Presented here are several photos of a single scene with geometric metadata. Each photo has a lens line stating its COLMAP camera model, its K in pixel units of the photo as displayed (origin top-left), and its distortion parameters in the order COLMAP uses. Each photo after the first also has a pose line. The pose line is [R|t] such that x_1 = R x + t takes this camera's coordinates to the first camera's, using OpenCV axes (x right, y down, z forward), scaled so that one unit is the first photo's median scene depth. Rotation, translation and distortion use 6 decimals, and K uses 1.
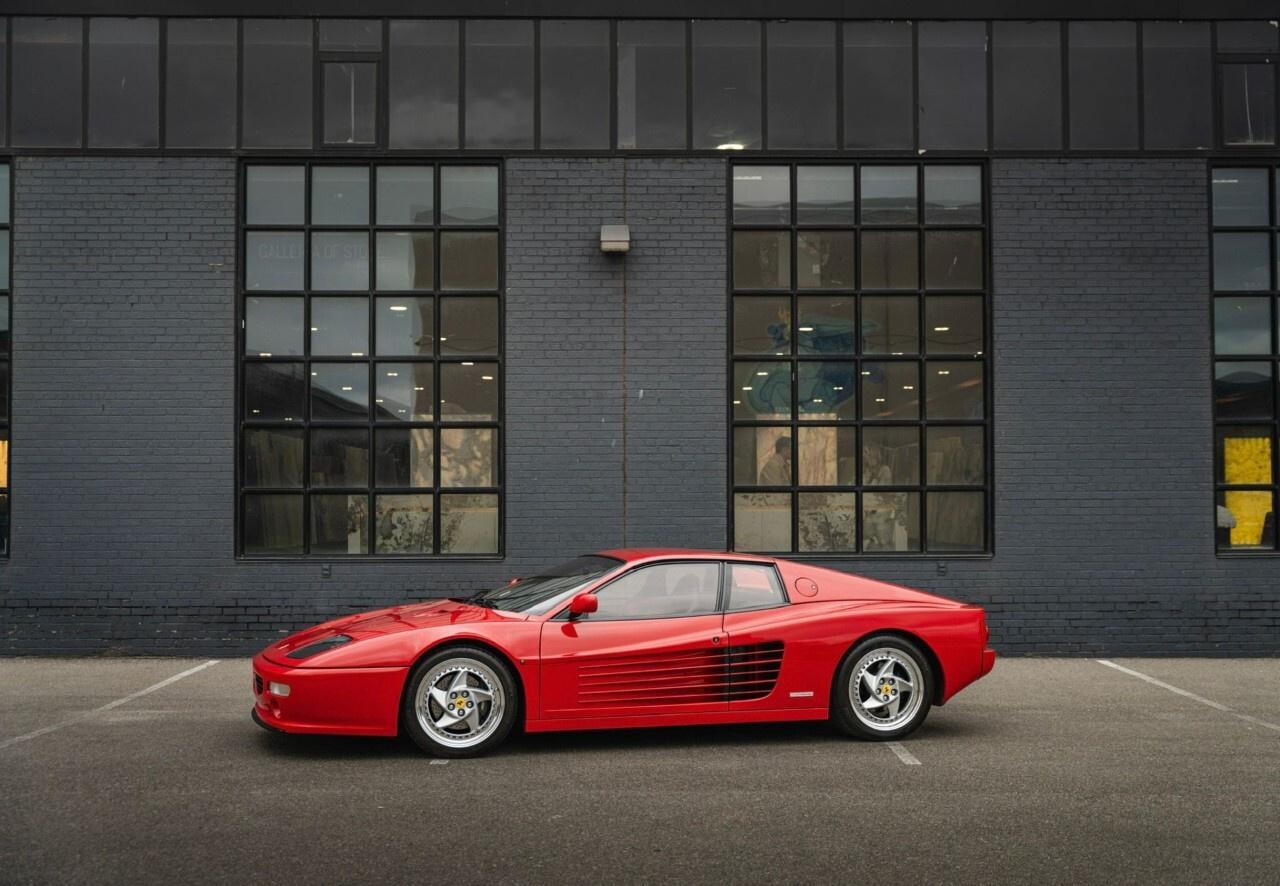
lens RADIAL K [[1541.6, 0, 649.5], [0, 1541.6, 479.4], [0, 0, 1]] dist [0.002676, 0.000000]
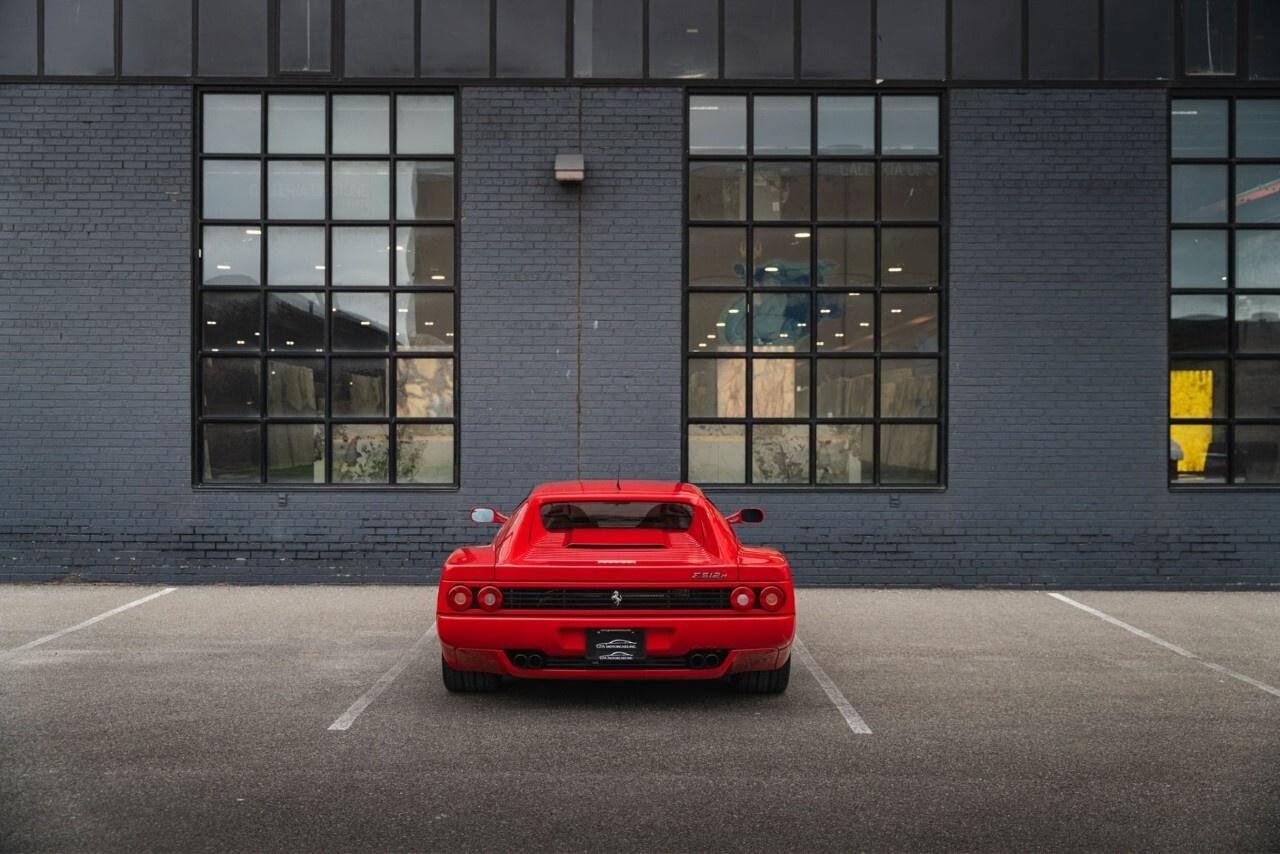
lens RADIAL K [[1325.1, 0, 627.5], [0, 1325.1, 451.2], [0, 0, 1]] dist [-0.003399, 0.000000]
pose [[0.999938, 0.005319, -0.009803, 0.023947], [-0.004962, 0.999336, 0.036086, -0.004545], [0.009988, -0.036035, 0.999301, 0.137450]]
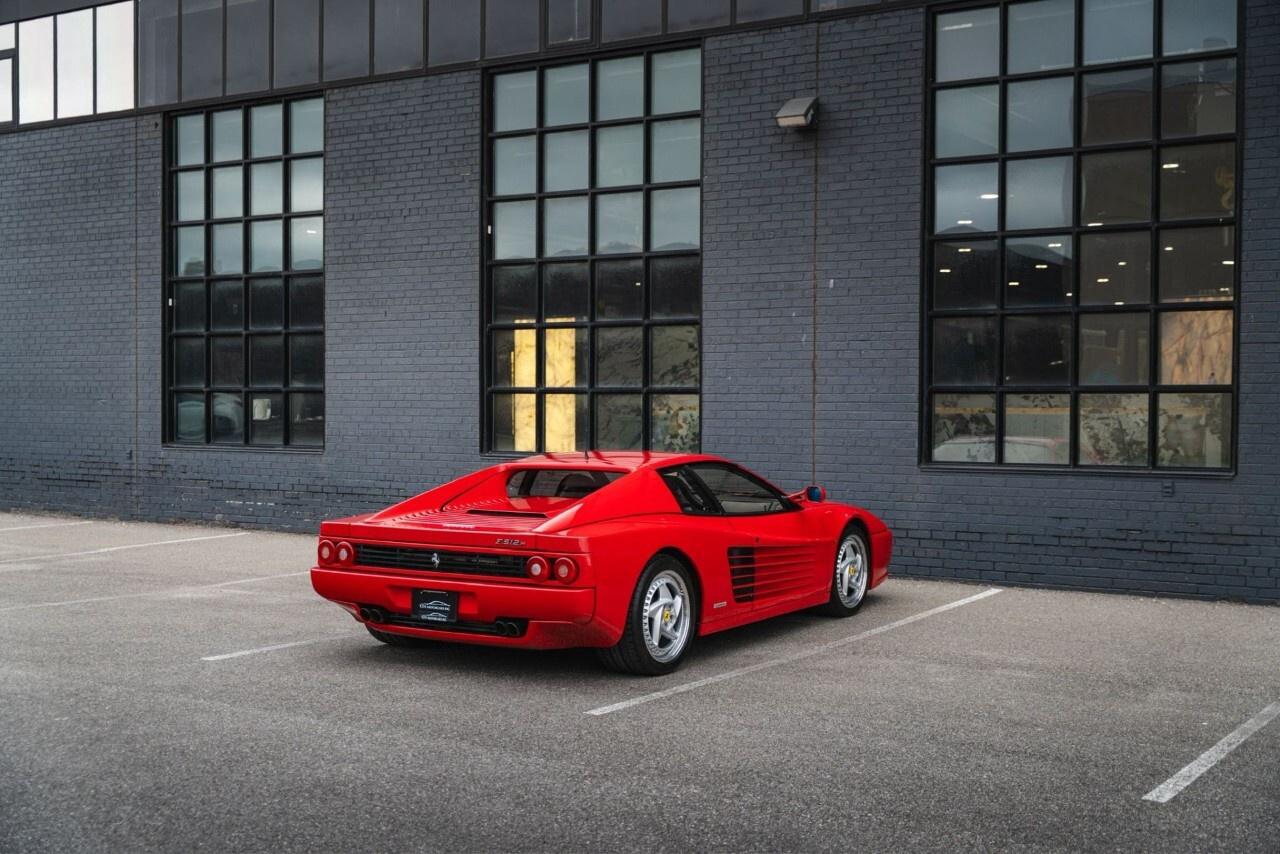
lens RADIAL K [[1533.7, 0, 658.1], [0, 1533.7, 452.6], [0, 0, 1]] dist [-0.002648, 0.000000]
pose [[0.842492, 0.023845, -0.538181, 0.395147], [0.003893, 0.998724, 0.050346, -0.002163], [0.538695, -0.044511, 0.841324, 0.183551]]
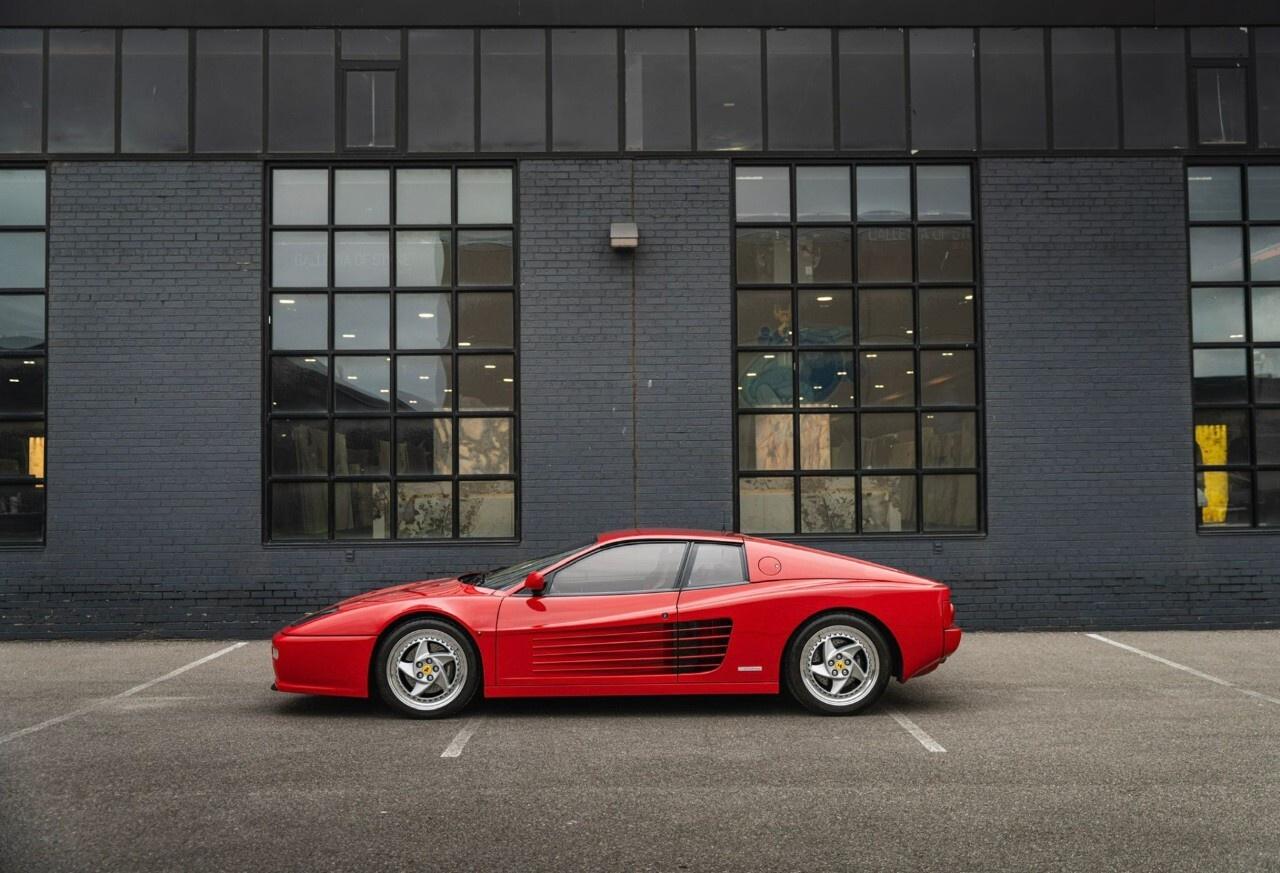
lens RADIAL K [[1330.8, 0, 664.5], [0, 1330.8, 452.1], [0, 0, 1]] dist [-0.005192, 0.000000]
pose [[0.999911, -0.008139, 0.010543, -0.005447], [0.008277, 0.999879, -0.013138, 0.003122], [-0.010435, 0.013224, 0.999858, 0.095267]]
